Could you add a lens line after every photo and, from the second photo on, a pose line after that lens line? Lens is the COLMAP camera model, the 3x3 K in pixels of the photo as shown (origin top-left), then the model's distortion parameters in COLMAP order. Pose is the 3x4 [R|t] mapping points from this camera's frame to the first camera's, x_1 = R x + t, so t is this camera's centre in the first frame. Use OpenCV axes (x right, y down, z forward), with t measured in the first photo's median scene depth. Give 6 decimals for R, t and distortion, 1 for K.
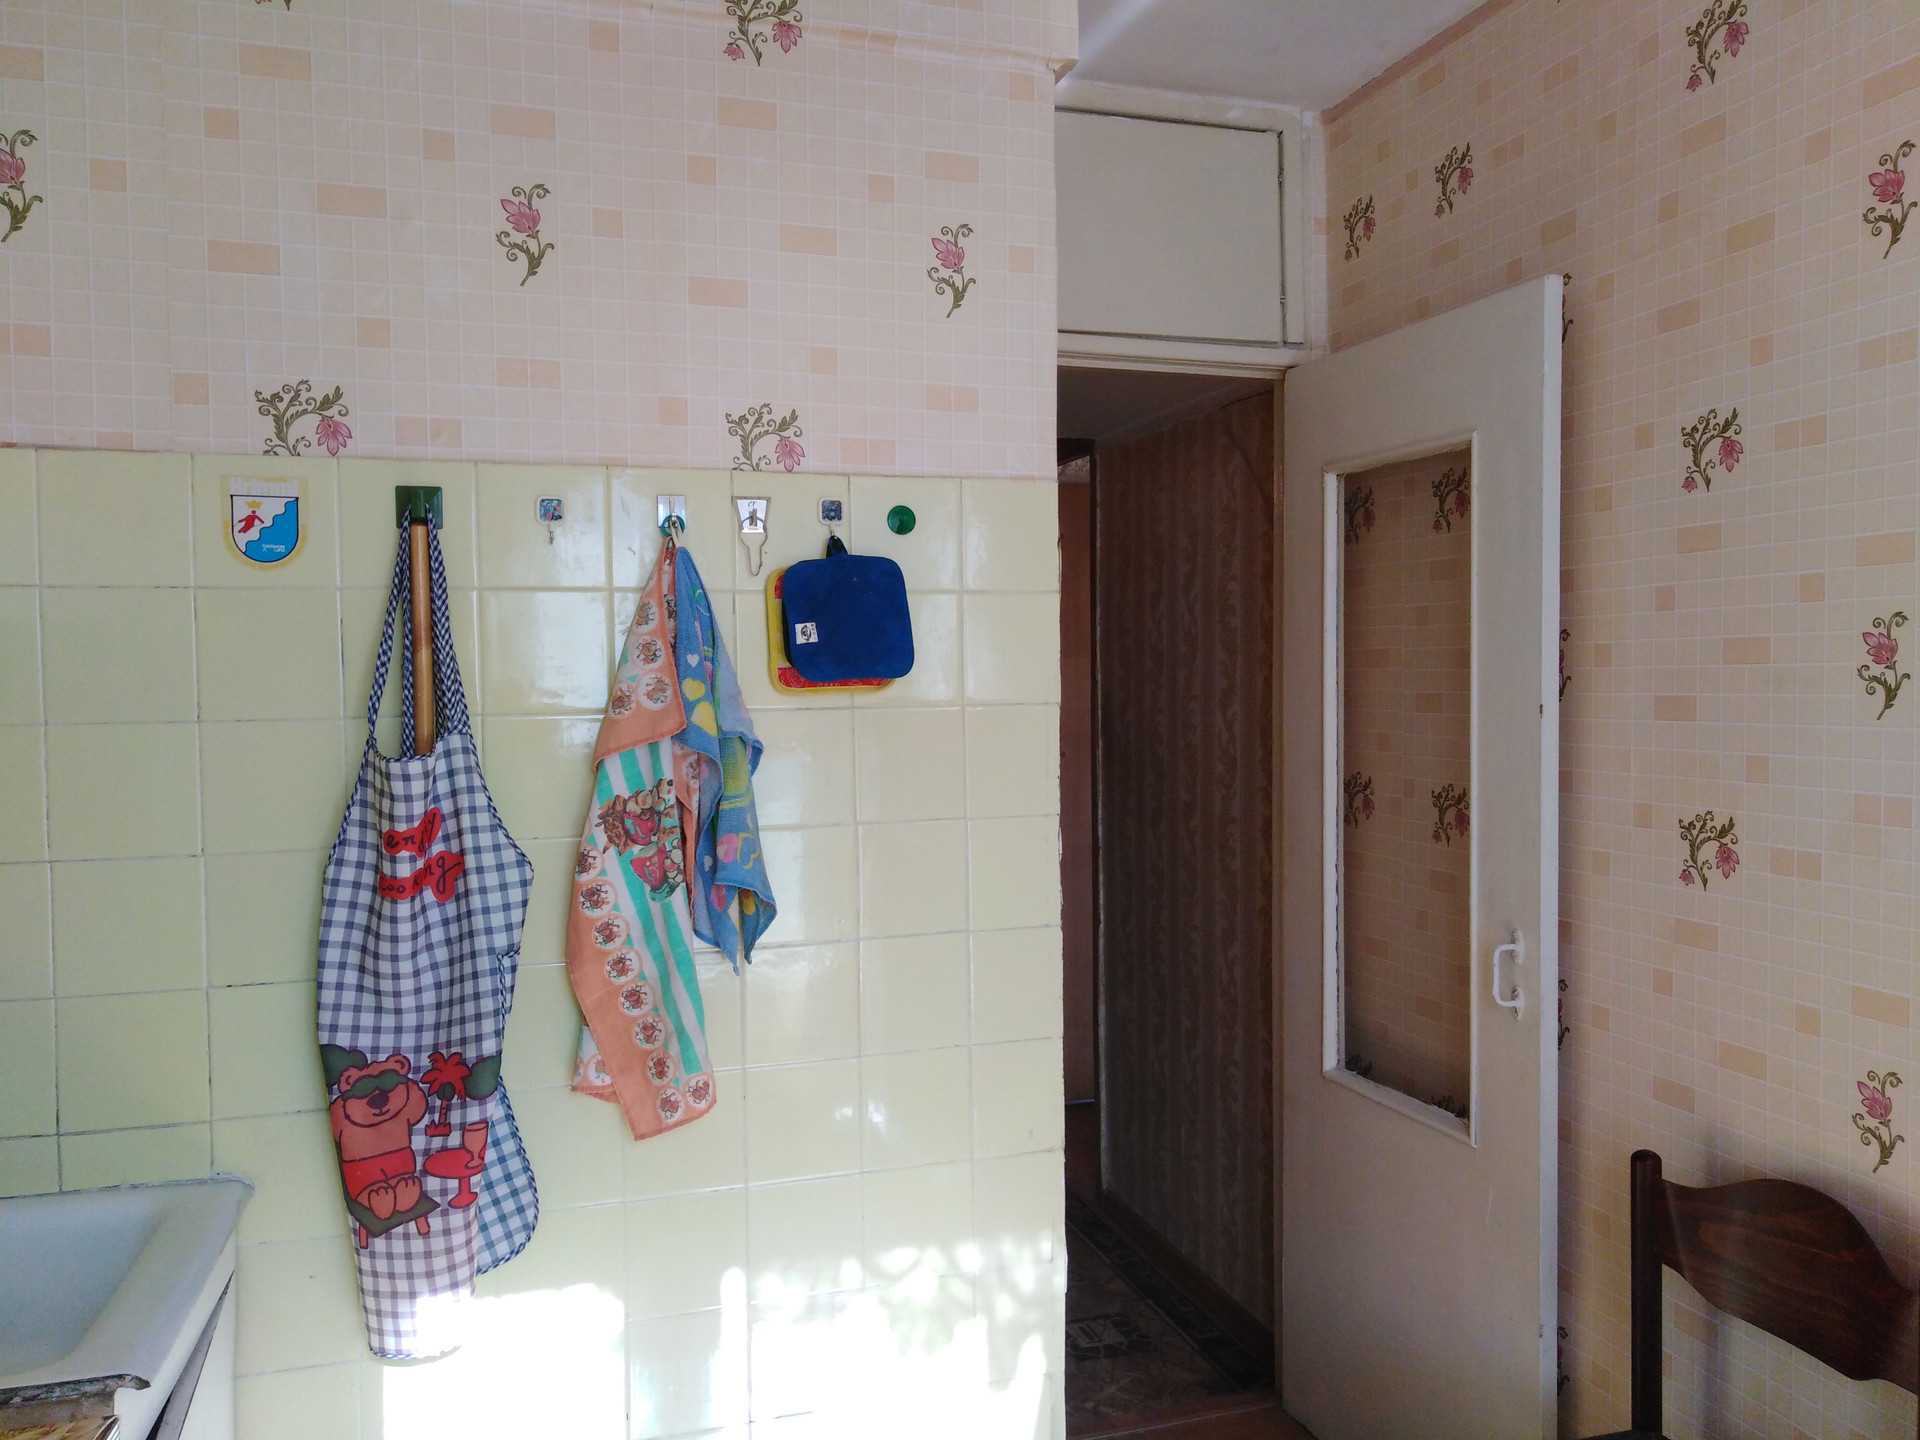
lens RADIAL K [[1435.4, 0, 964.8], [0, 1435.4, 721.8], [0, 0, 1]] dist [0.032950, -0.014780]
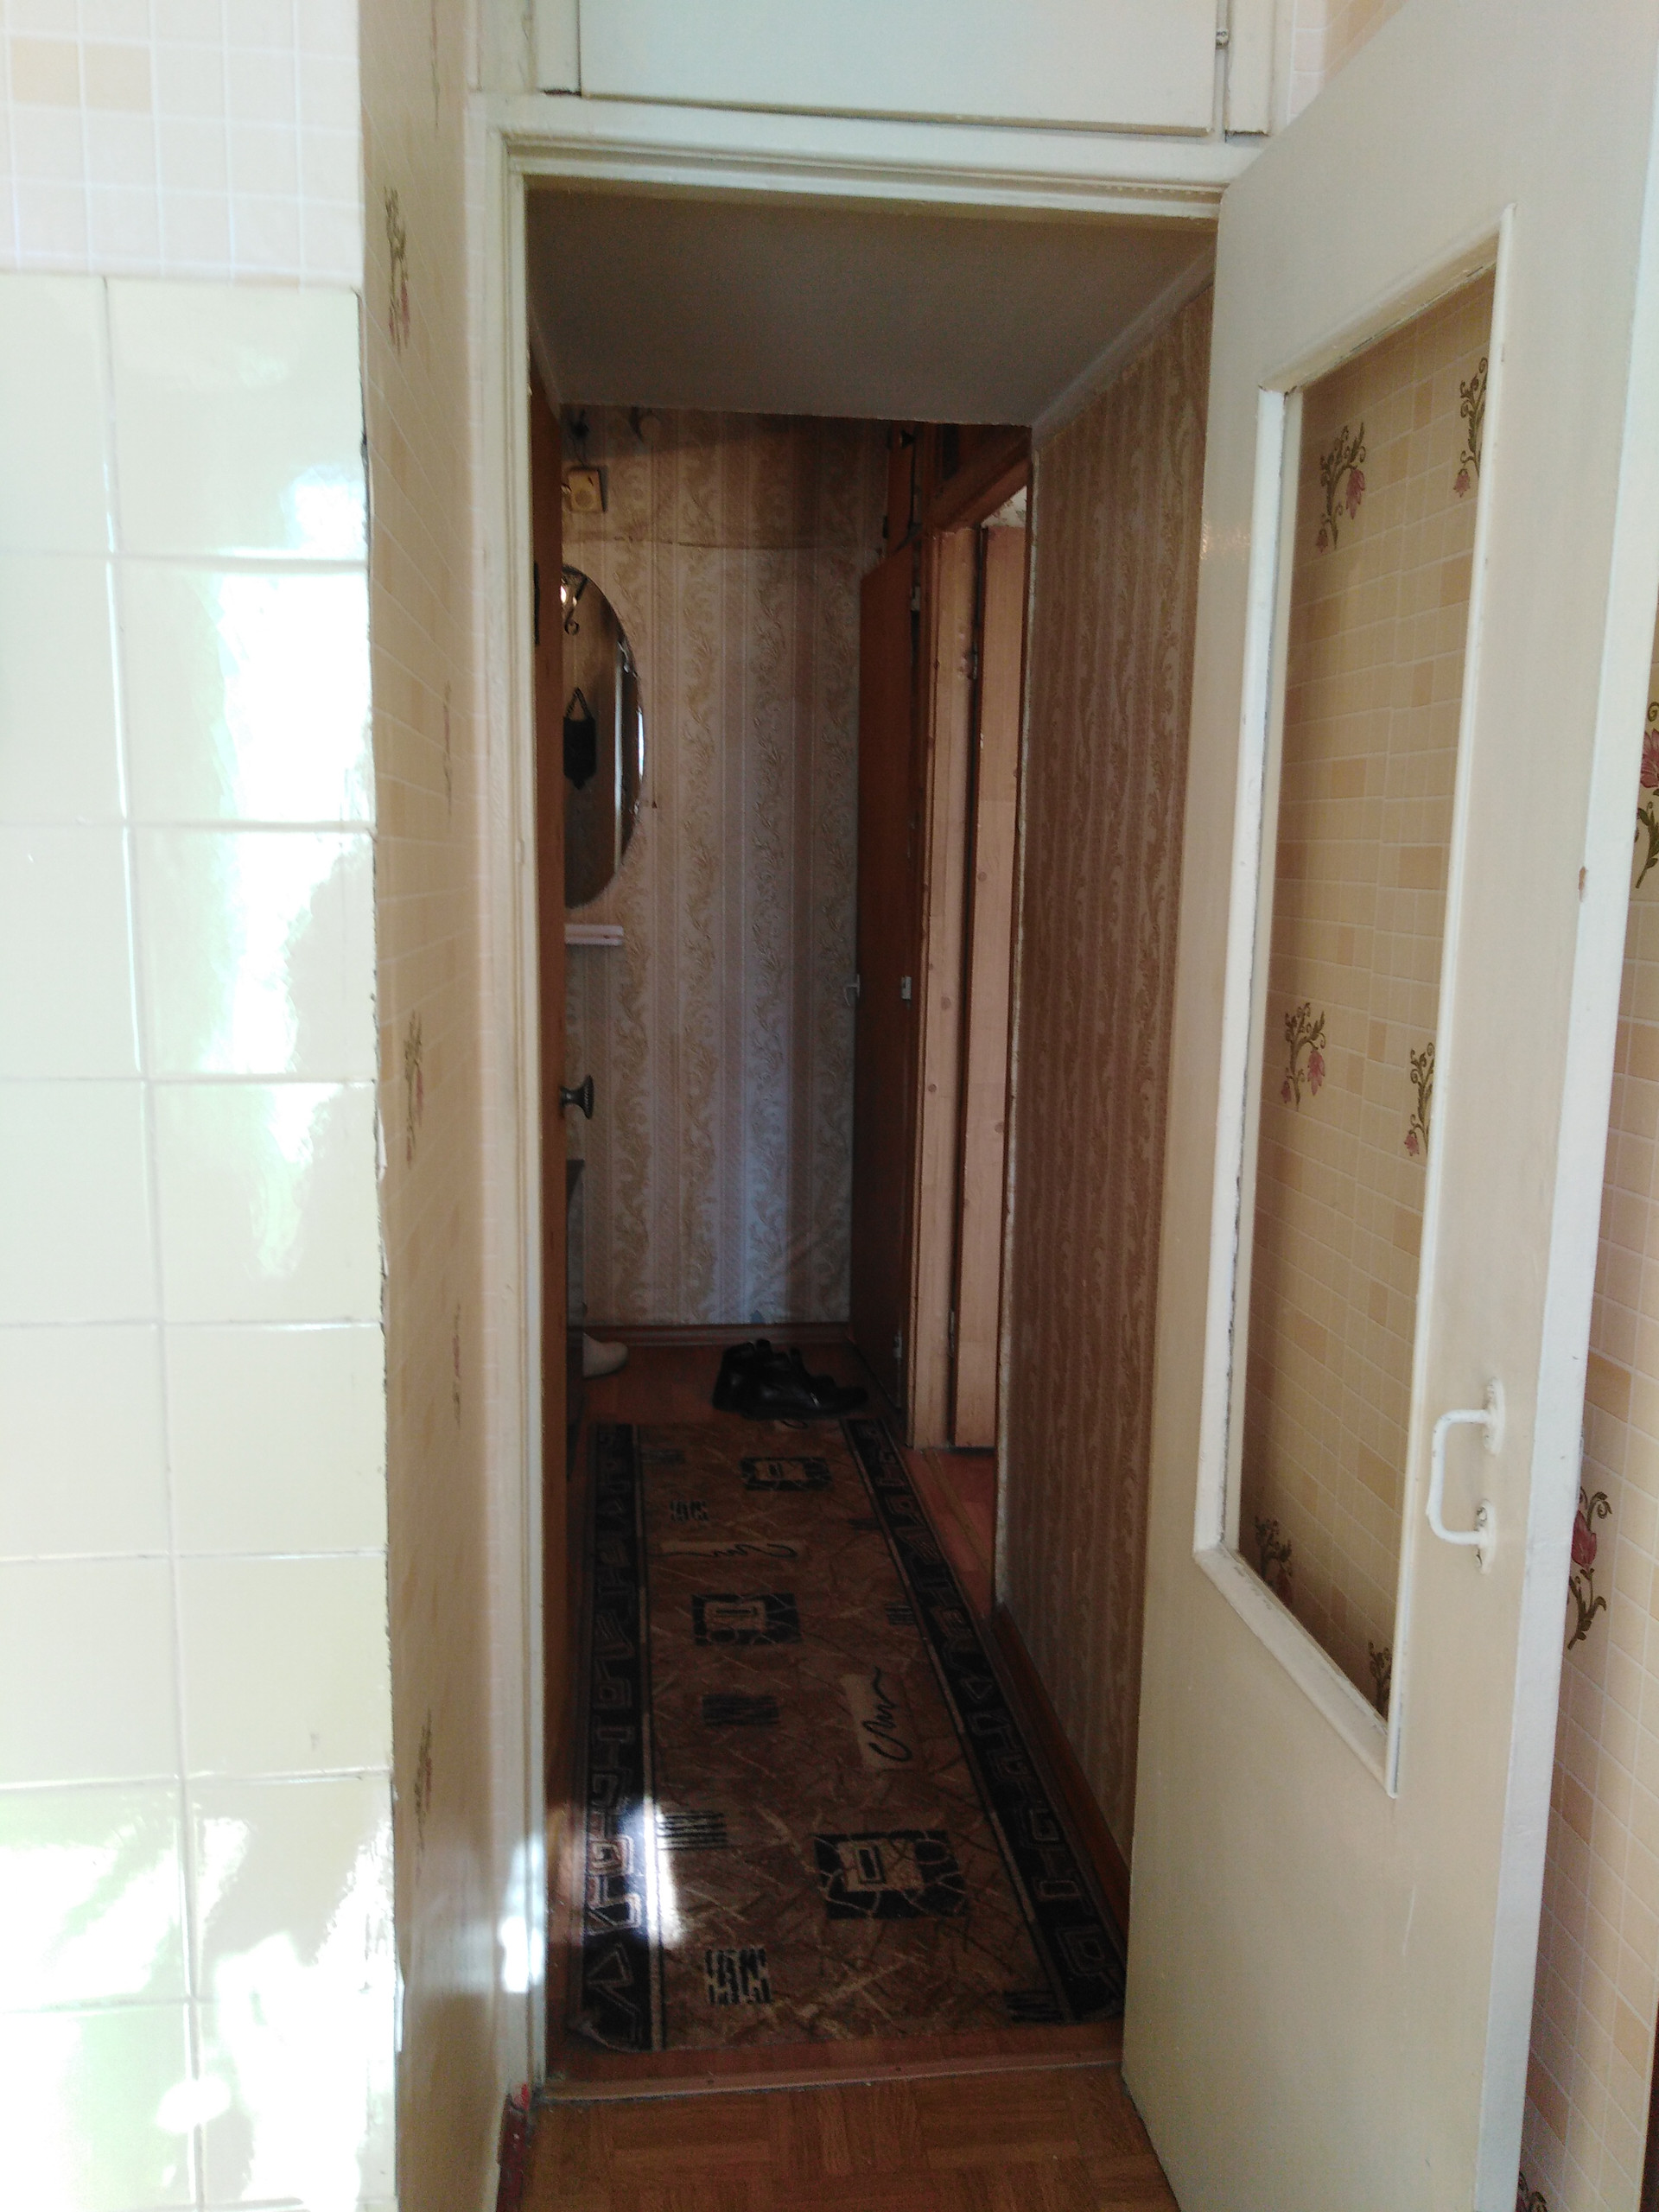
lens RADIAL K [[1653.7, 0, 831.3], [0, 1653.7, 1107.7], [0, 0, 1]] dist [0.032950, -0.014780]
pose [[0.980073, 0.056553, -0.190419, 0.206258], [-0.032614, 0.991420, 0.126581, 0.002021], [0.195944, -0.117848, 0.973508, 0.352602]]
